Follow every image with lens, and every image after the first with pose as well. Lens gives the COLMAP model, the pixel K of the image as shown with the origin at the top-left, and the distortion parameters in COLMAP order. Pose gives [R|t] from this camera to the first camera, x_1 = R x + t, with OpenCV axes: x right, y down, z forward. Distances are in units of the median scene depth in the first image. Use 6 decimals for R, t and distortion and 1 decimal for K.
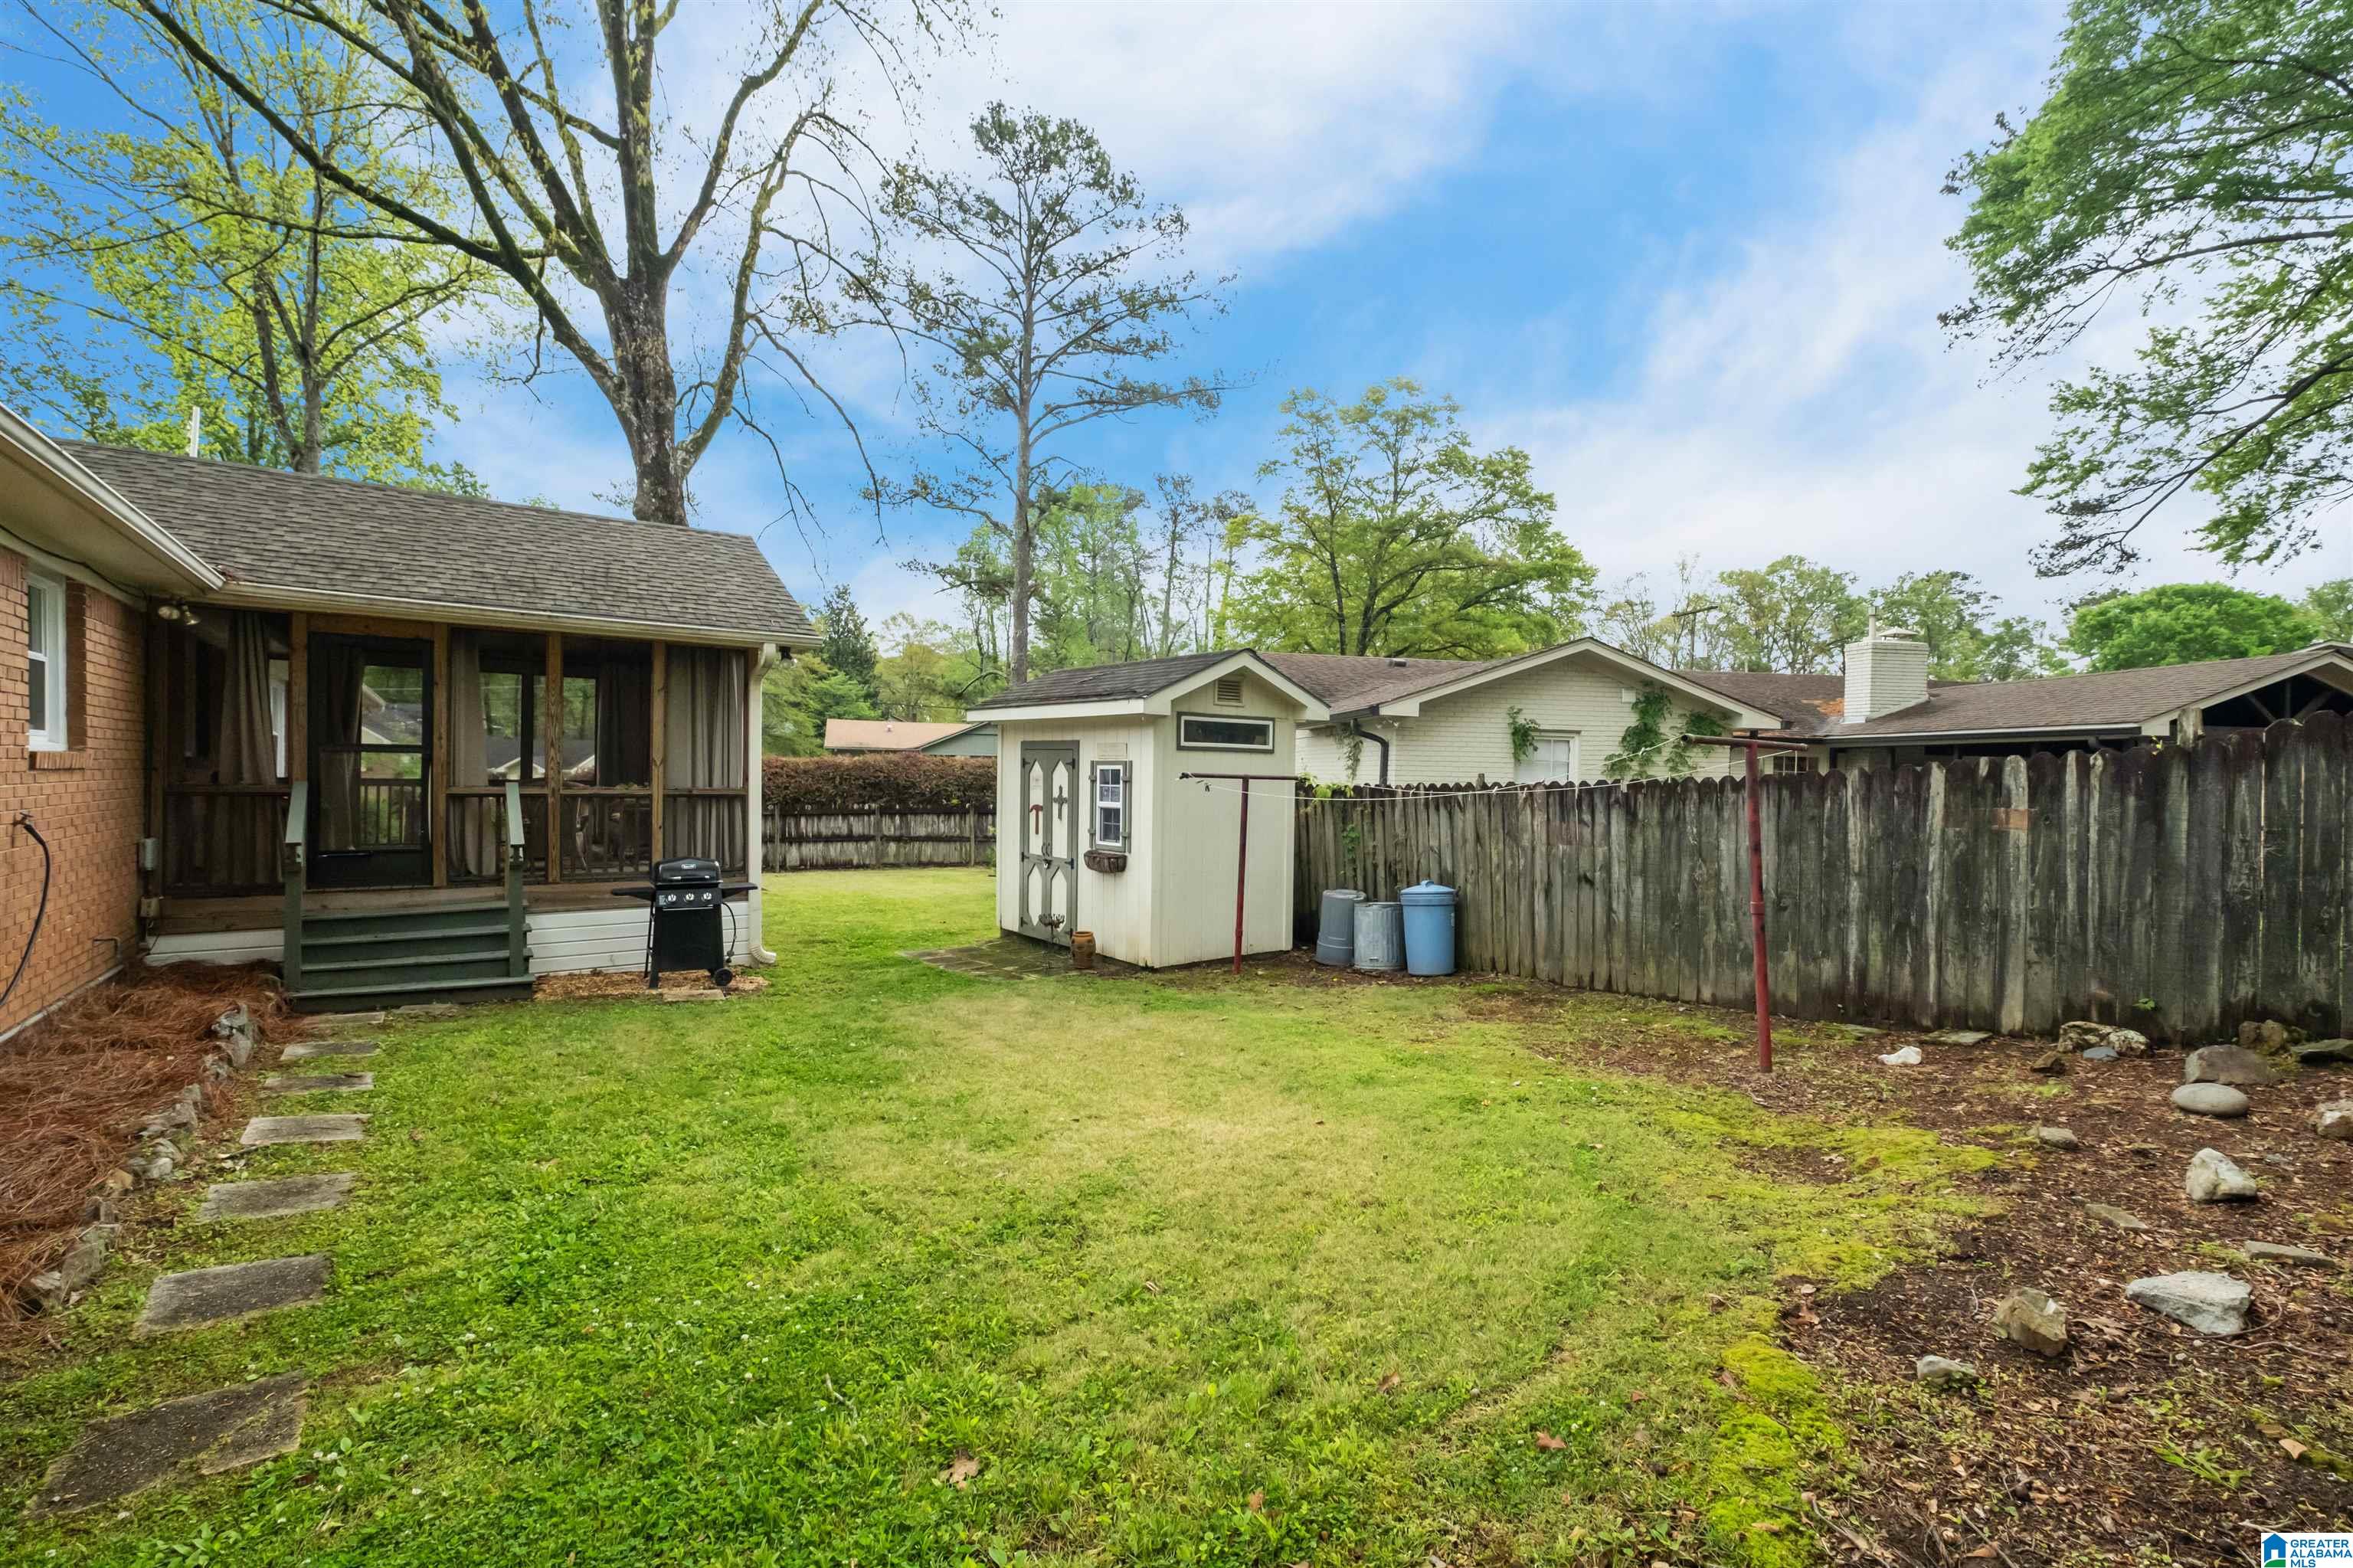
lens RADIAL K [[1047.7, 0, 1213.5], [0, 1047.7, 787.4], [0, 0, 1]] dist [-0.002481, -0.001014]
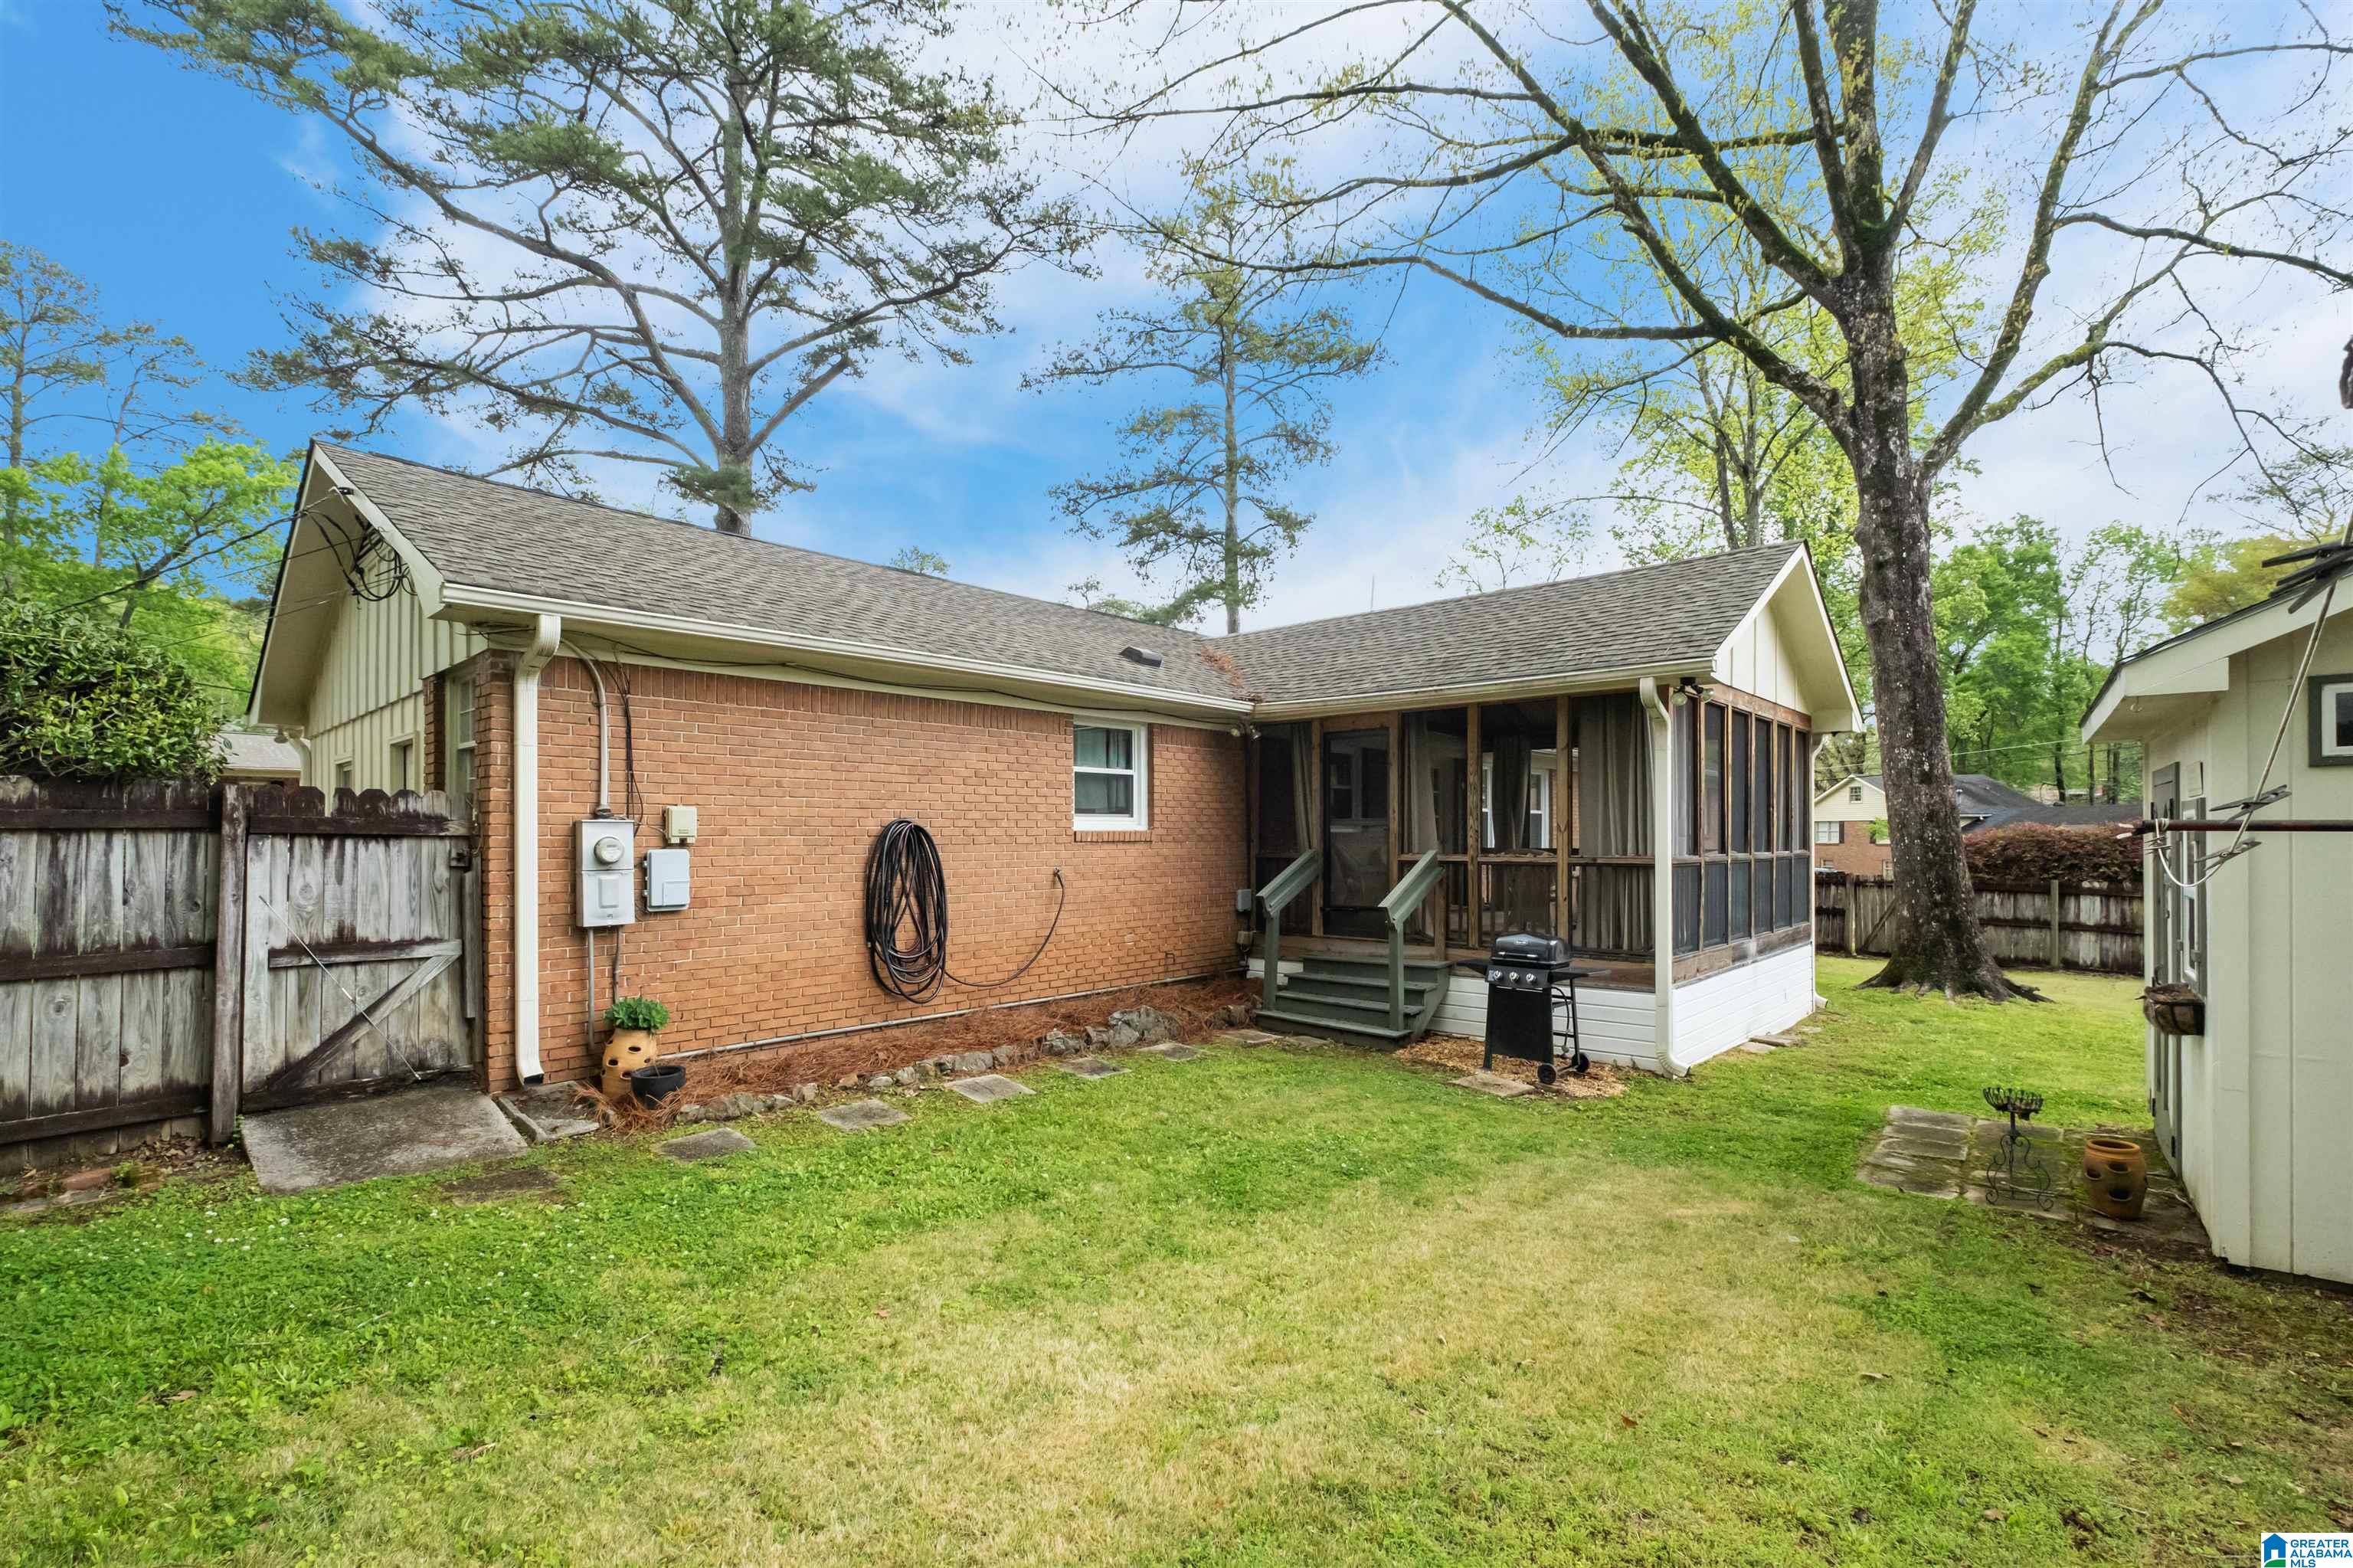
lens RADIAL K [[1047.7, 0, 1161.2], [0, 1047.7, 828.6], [0, 0, 1]] dist [-0.002481, -0.001014]
pose [[0.188221, -0.023951, -0.981835, 0.116102], [-0.006313, 0.999652, -0.025596, 0.001096], [0.982106, 0.011016, 0.188004, 0.185518]]
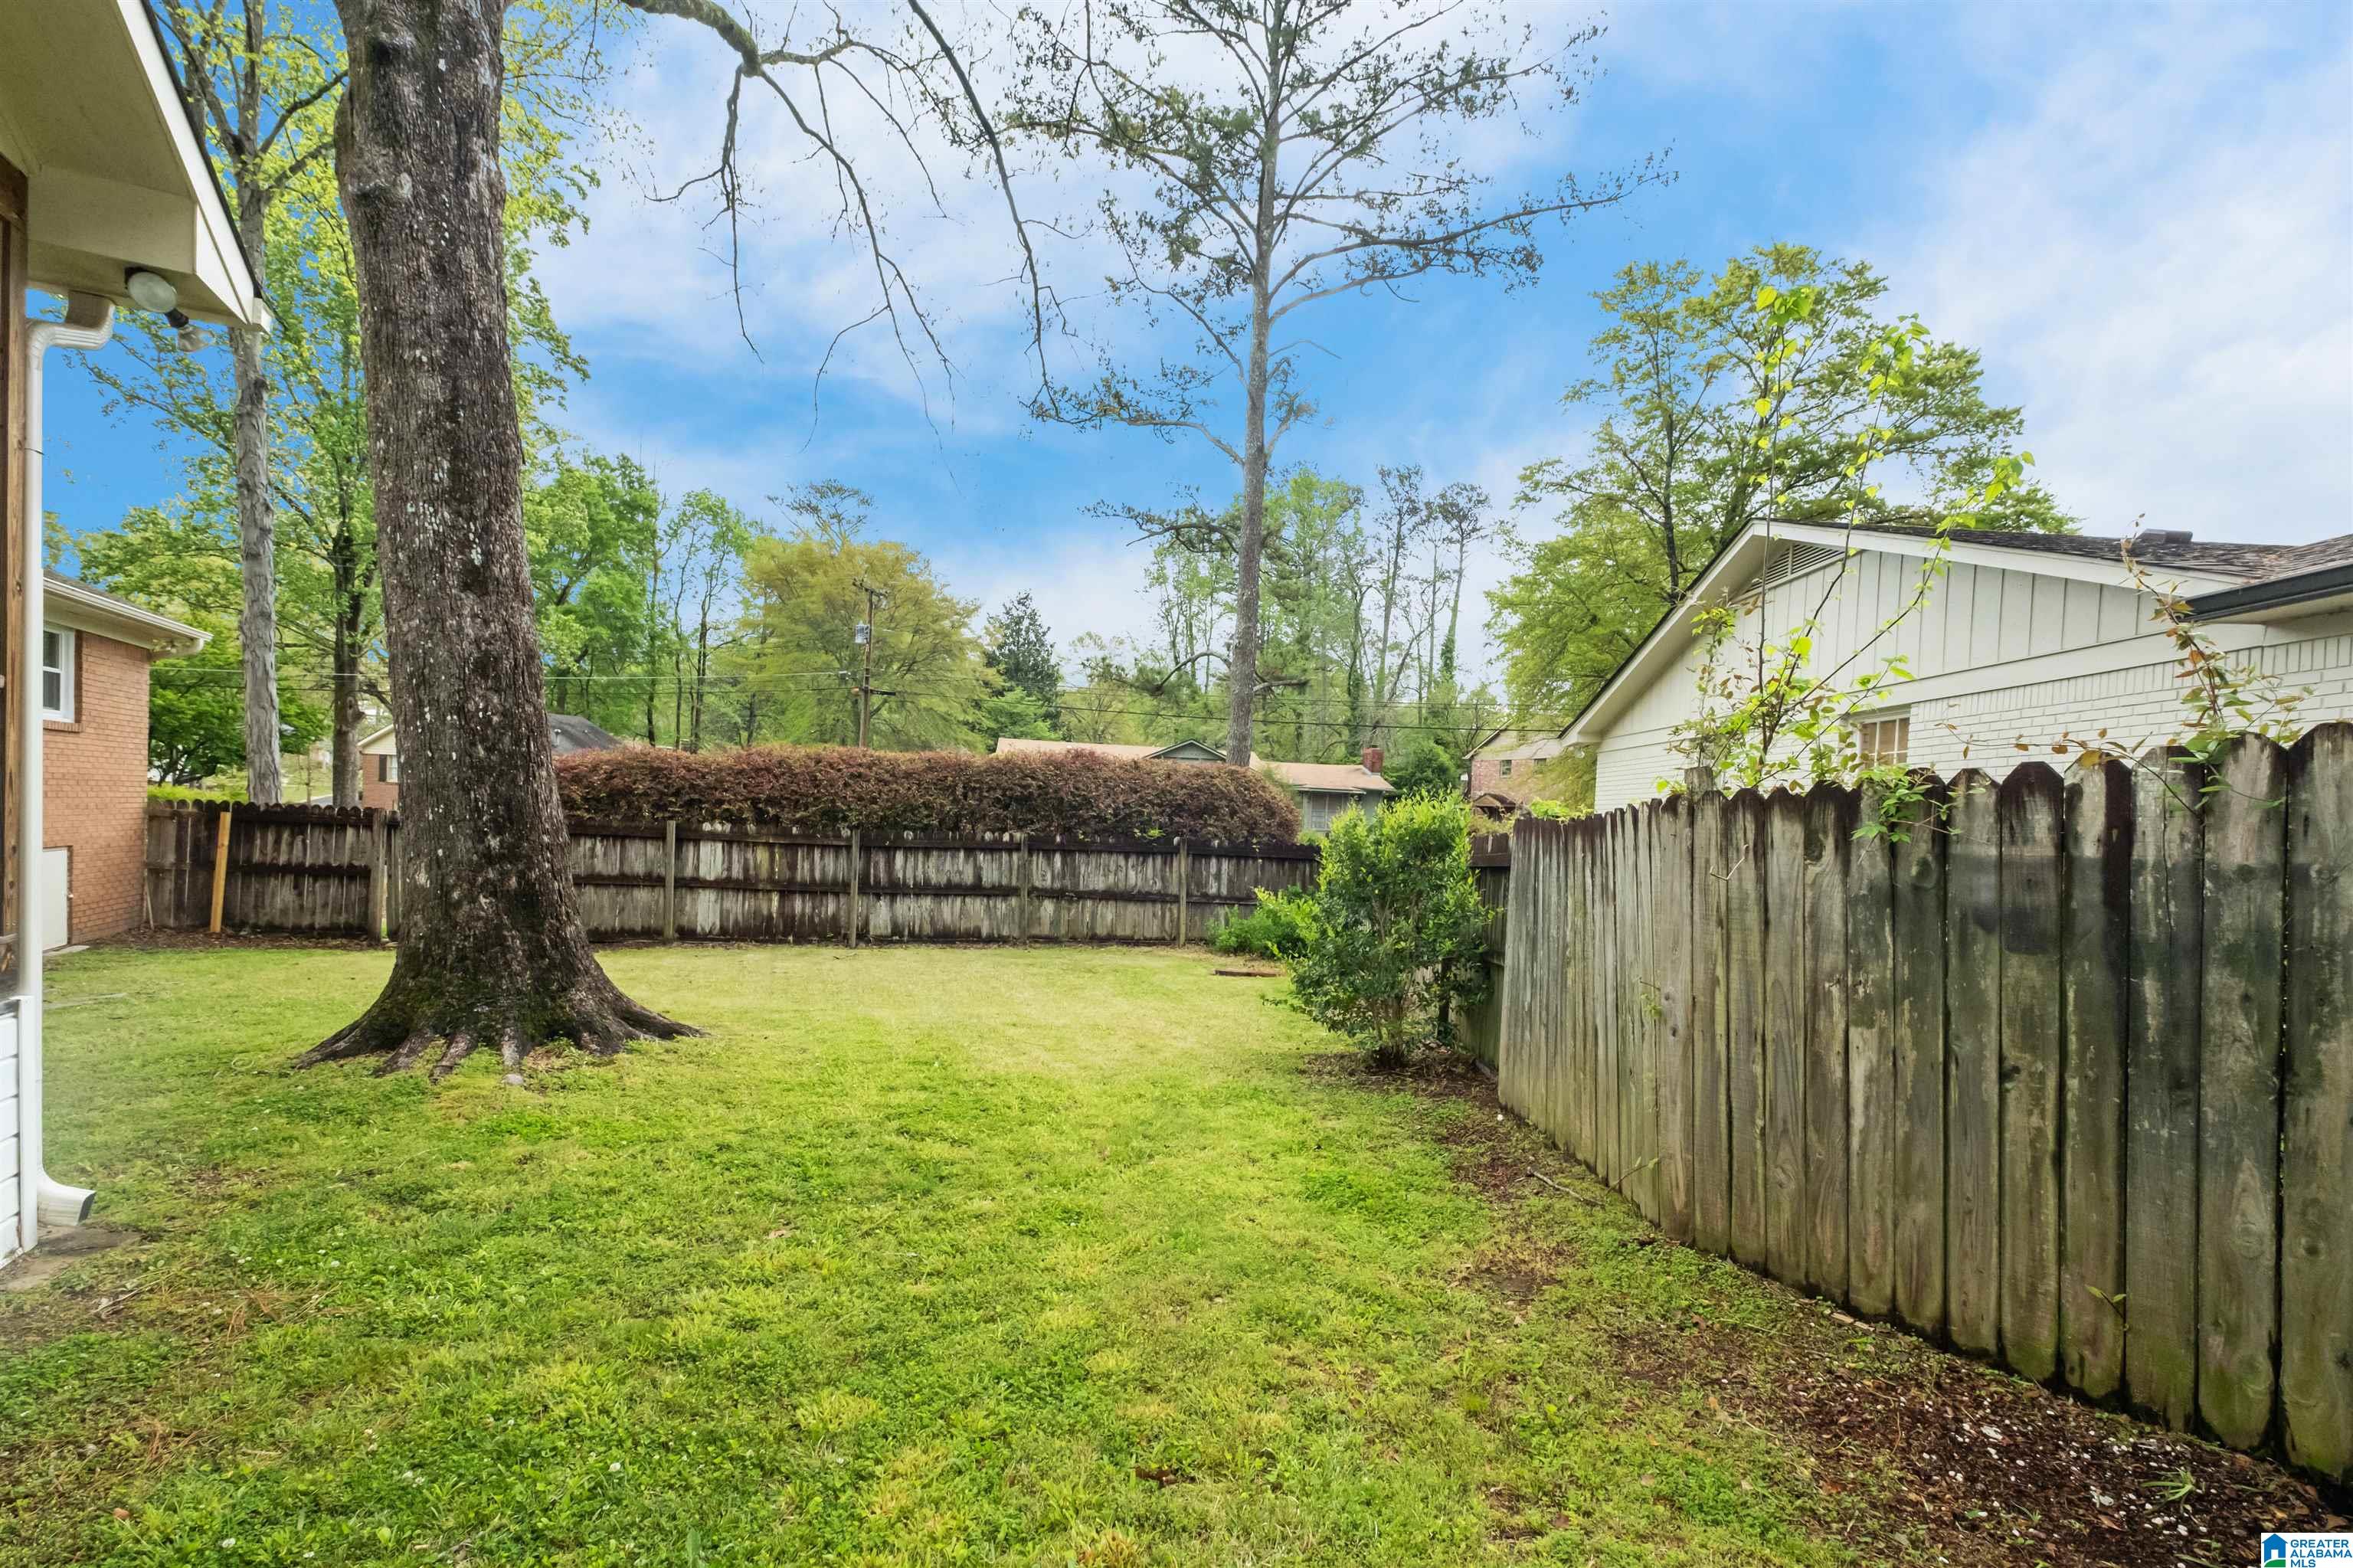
lens RADIAL K [[1047.7, 0, 1217.6], [0, 1047.7, 854.1], [0, 0, 1]] dist [-0.002481, -0.001014]
pose [[0.985679, 0.030675, -0.165817, -0.122478], [-0.027437, 0.999386, 0.021784, 0.012334], [0.166383, -0.016923, 0.985916, 0.457643]]
